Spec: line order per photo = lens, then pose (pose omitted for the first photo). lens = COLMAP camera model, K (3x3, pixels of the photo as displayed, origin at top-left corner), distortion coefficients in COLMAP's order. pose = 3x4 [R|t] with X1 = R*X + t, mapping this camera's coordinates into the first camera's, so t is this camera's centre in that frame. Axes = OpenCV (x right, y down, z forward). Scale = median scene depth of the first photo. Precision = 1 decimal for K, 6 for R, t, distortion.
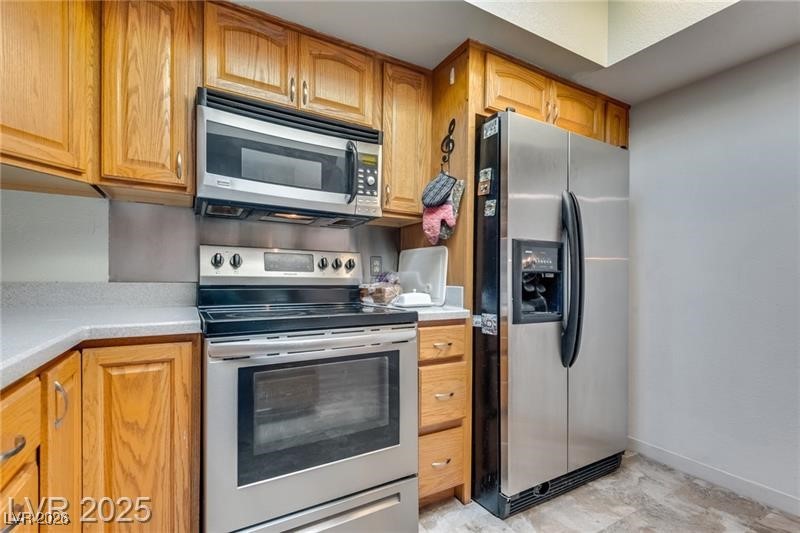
lens RADIAL K [[364.7, 0, 396.6], [0, 364.7, 284.2], [0, 0, 1]] dist [0.016481, -0.007685]
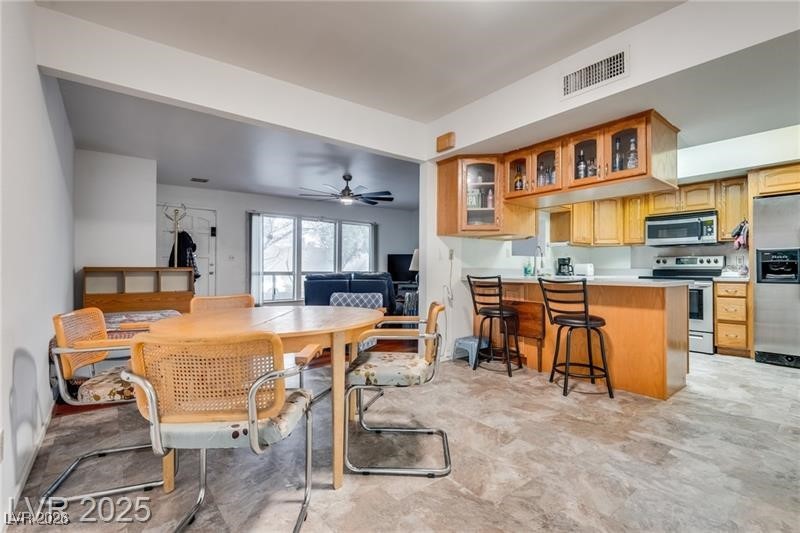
lens RADIAL K [[364.7, 0, 396.4], [0, 364.7, 269.0], [0, 0, 1]] dist [0.016481, -0.007685]
pose [[0.156260, -0.015485, -0.987595, 2.278748], [-0.020531, 0.999610, -0.018922, 0.105945], [0.987503, 0.023233, 0.155881, -1.731526]]
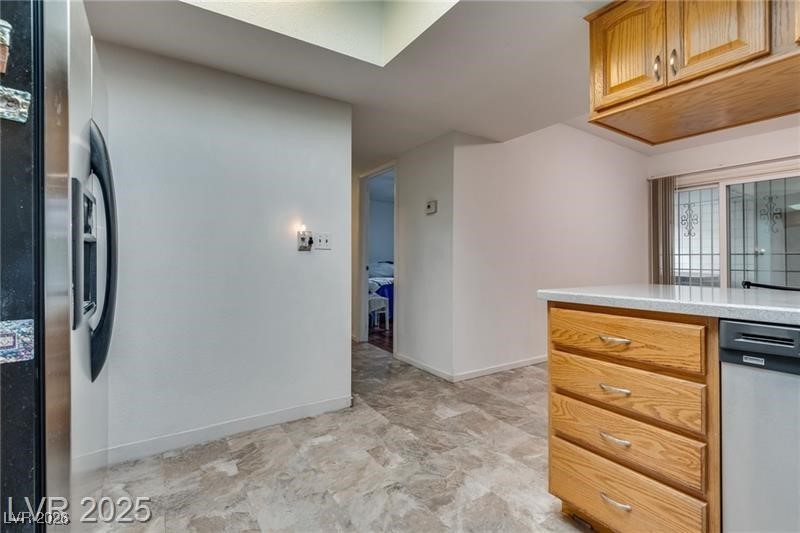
lens RADIAL K [[364.7, 0, 394.8], [0, 364.7, 254.7], [0, 0, 1]] dist [0.016481, -0.007685]
pose [[-0.054103, 0.002504, 0.998532, -0.253002], [0.018463, 0.999828, -0.001507, 0.003839], [-0.998365, 0.018354, -0.054140, 0.496603]]
